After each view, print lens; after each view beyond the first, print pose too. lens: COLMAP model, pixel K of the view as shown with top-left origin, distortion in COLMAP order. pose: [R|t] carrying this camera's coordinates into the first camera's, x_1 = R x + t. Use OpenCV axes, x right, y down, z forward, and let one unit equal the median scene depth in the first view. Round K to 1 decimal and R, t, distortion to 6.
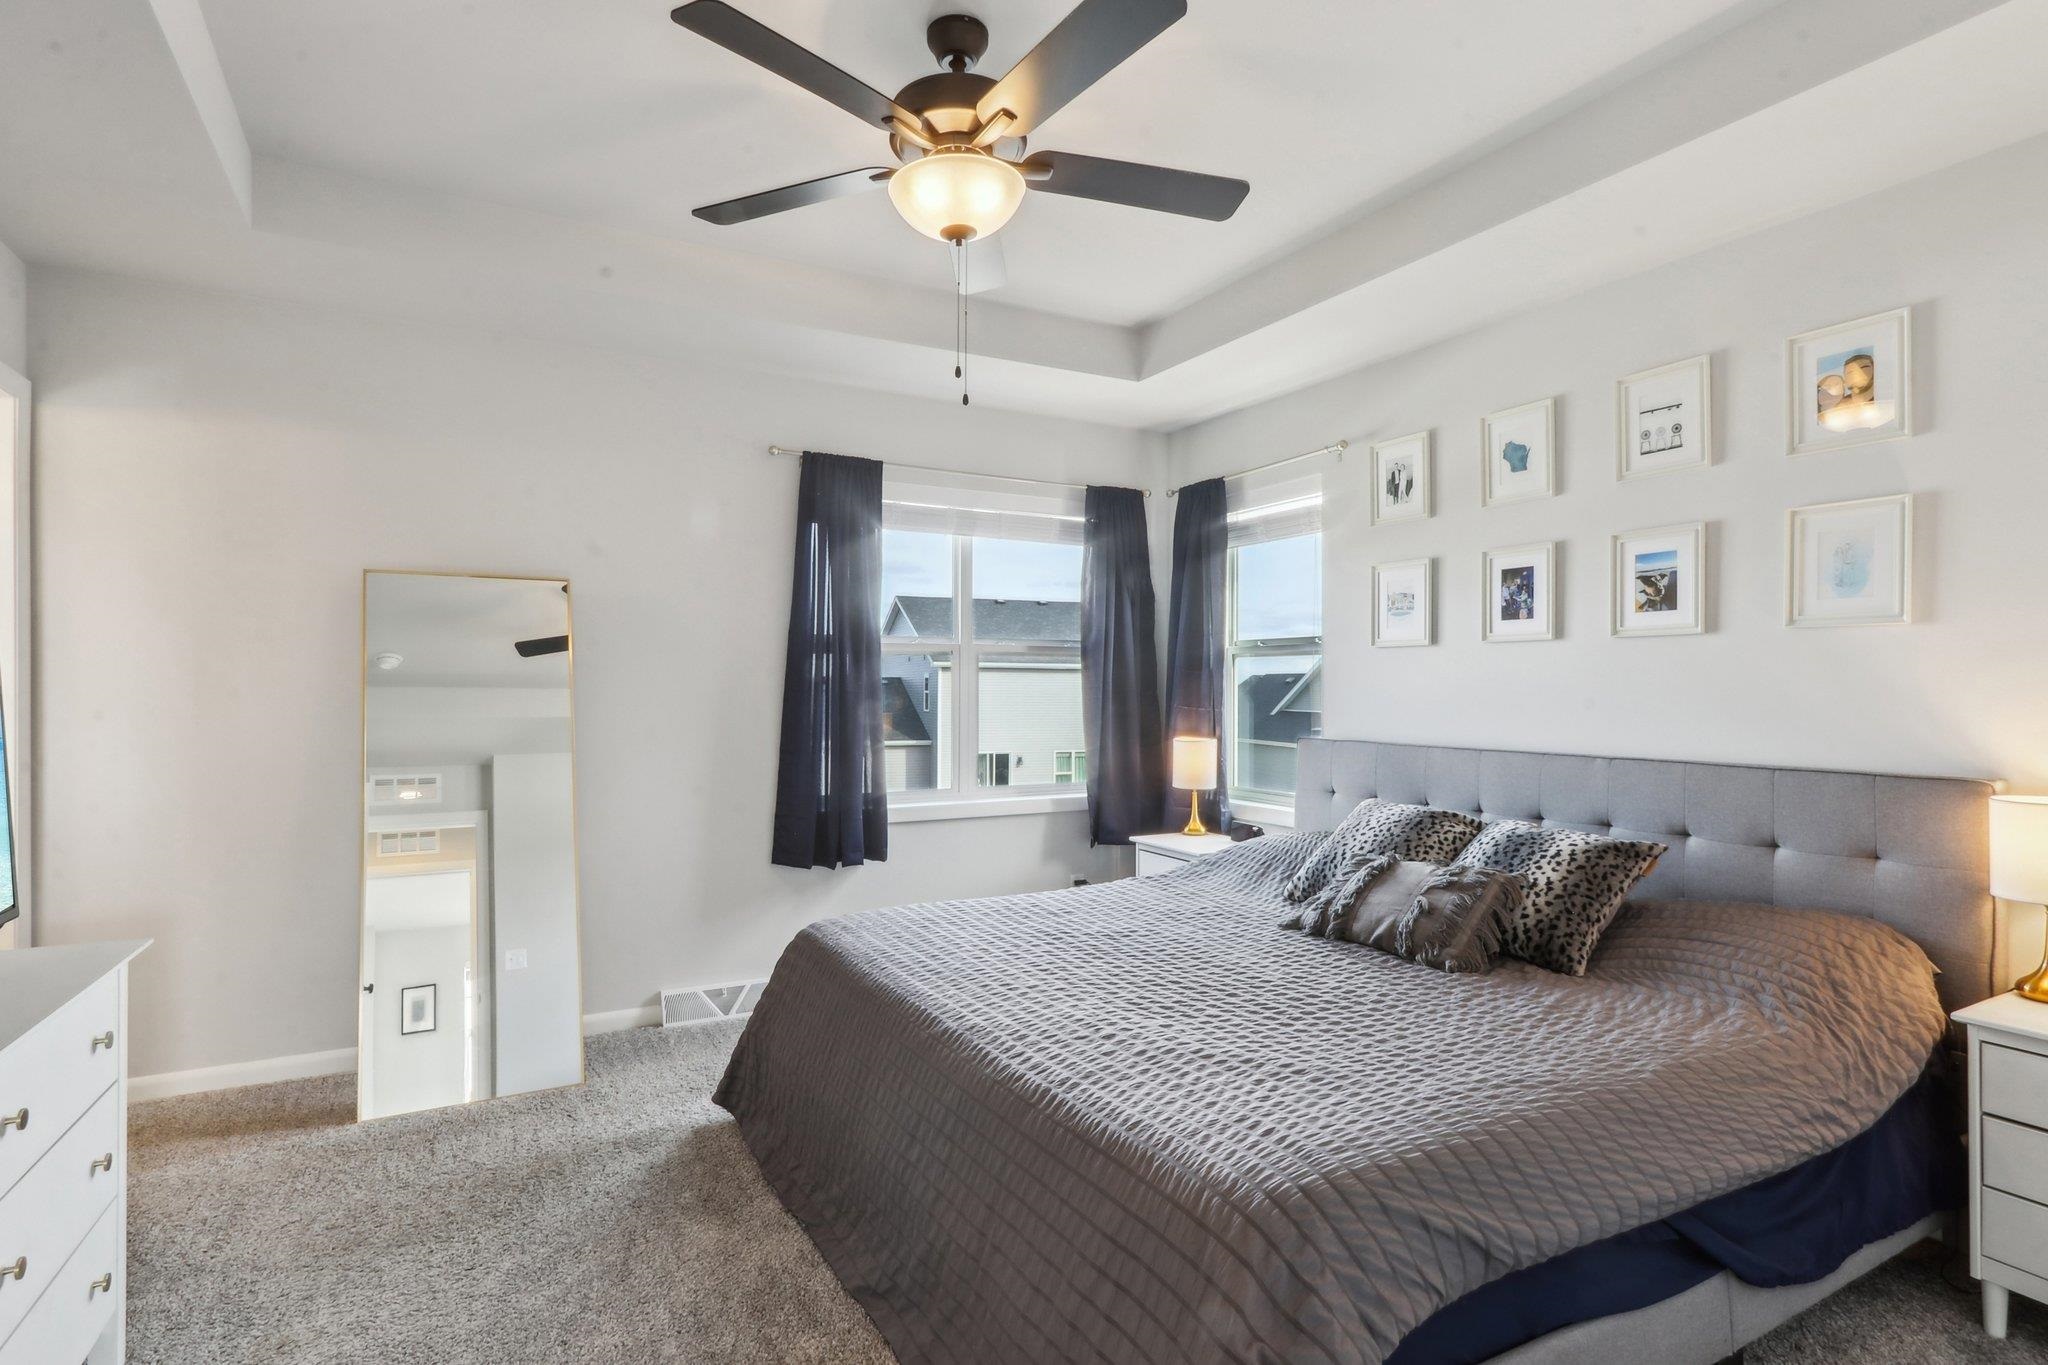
lens RADIAL K [[1034.5, 0, 1006.1], [0, 1034.5, 682.2], [0, 0, 1]] dist [-0.003089, -0.000014]
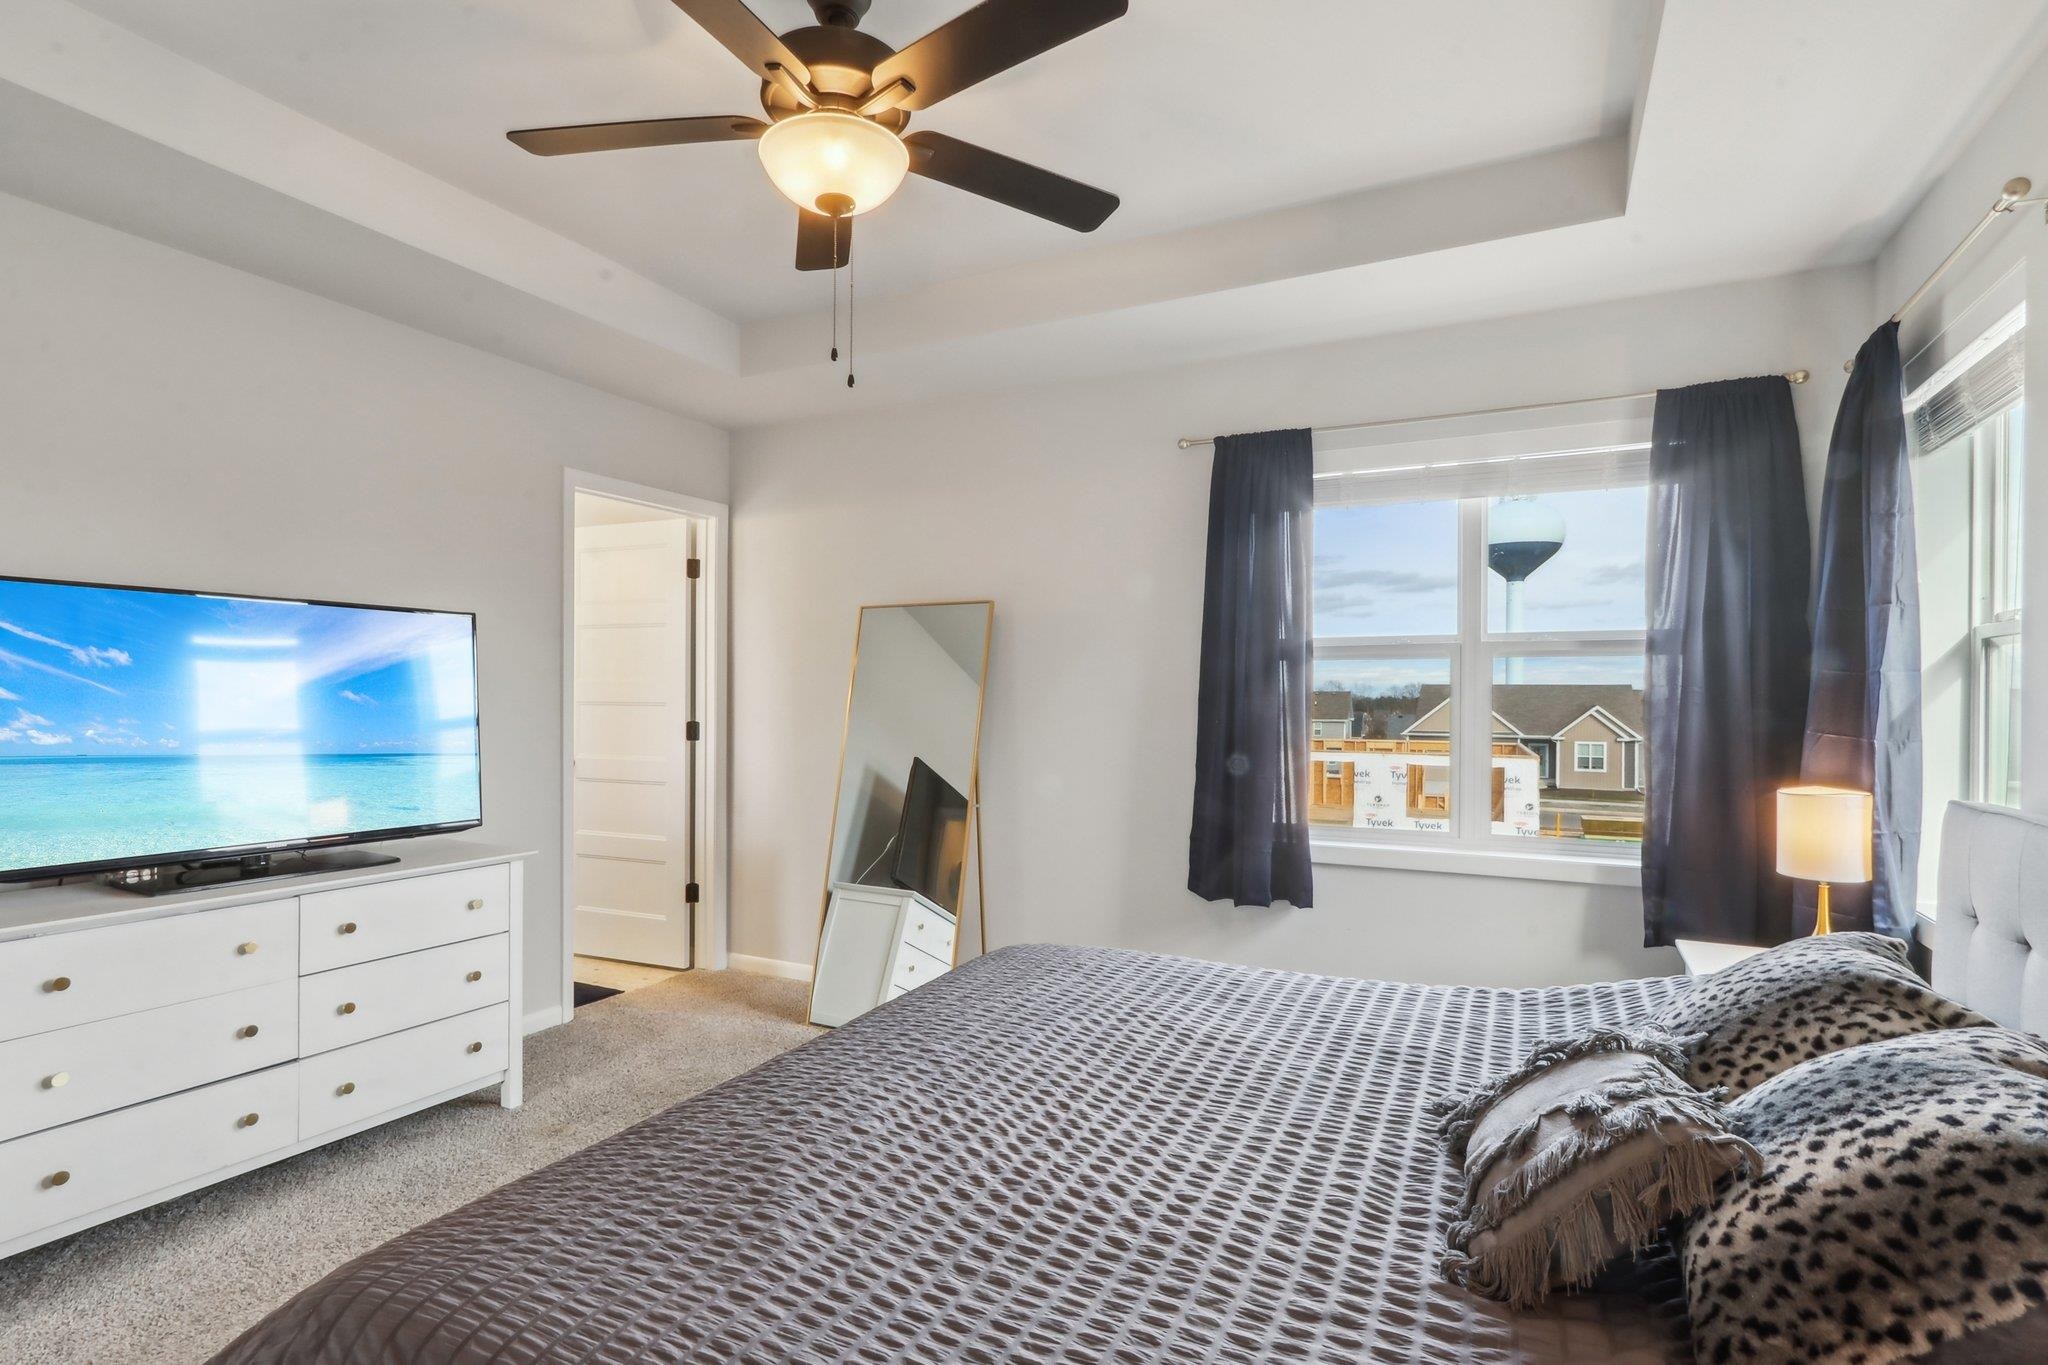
lens RADIAL K [[1034.5, 0, 1012.3], [0, 1034.5, 698.7], [0, 0, 1]] dist [-0.003089, -0.000014]
pose [[0.556449, 0.001084, -0.830881, 0.581279], [-0.000056, 0.999999, 0.001267, 0.004218], [0.830882, -0.000658, 0.556449, 0.445371]]
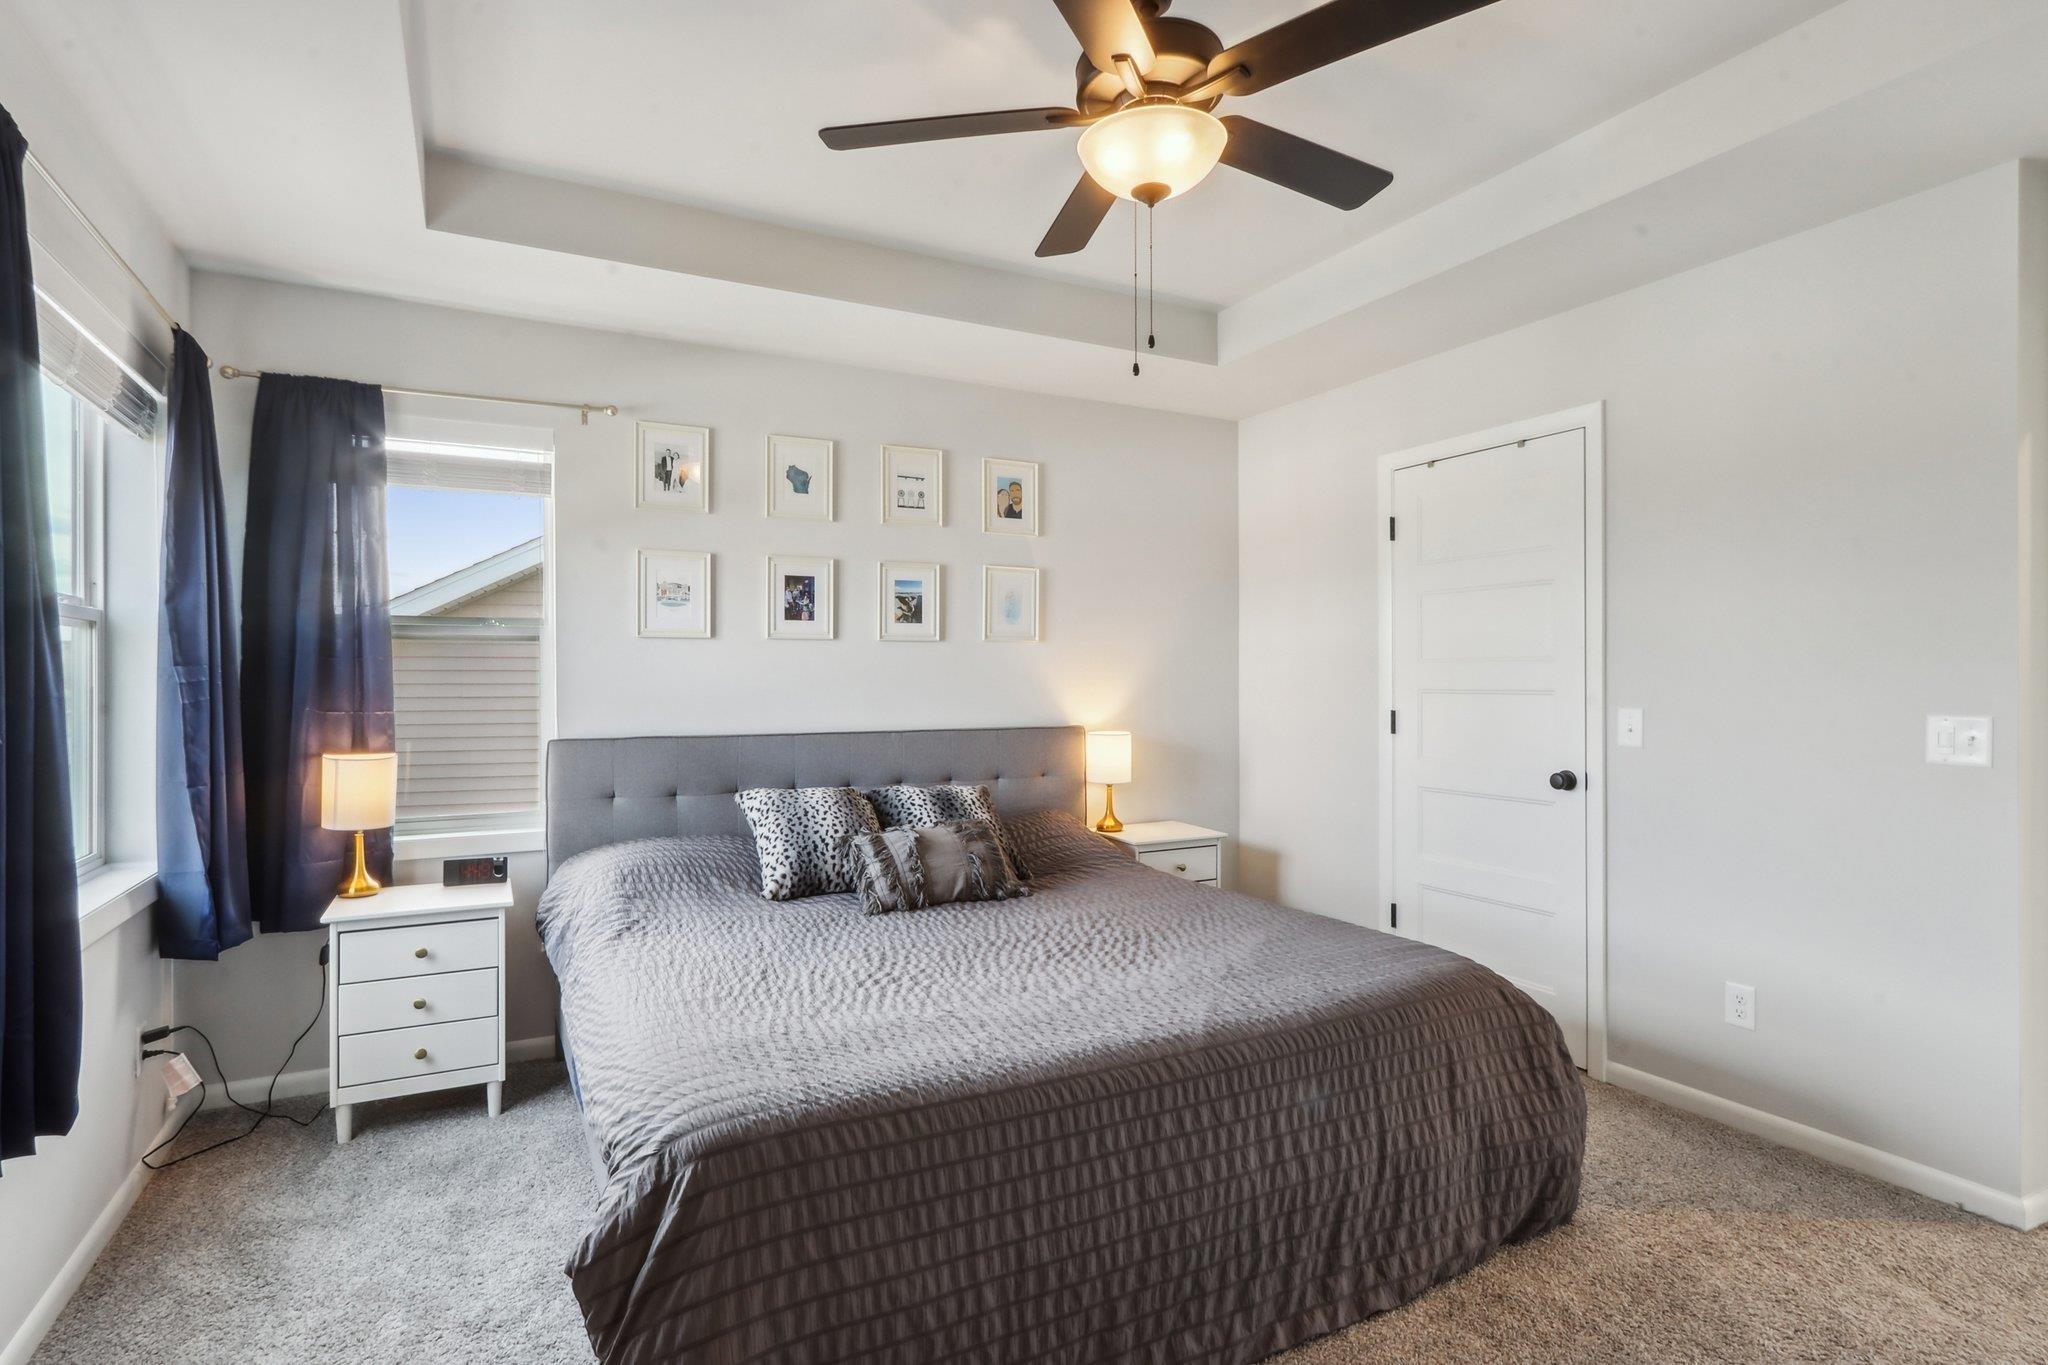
lens RADIAL K [[1034.5, 0, 1012.8], [0, 1034.5, 672.0], [0, 0, 1]] dist [-0.003089, -0.000014]
pose [[0.014288, -0.003541, 0.999892, -0.712240], [-0.005795, 0.999977, 0.003624, -0.008729], [-0.999881, -0.005846, 0.014267, 0.795431]]
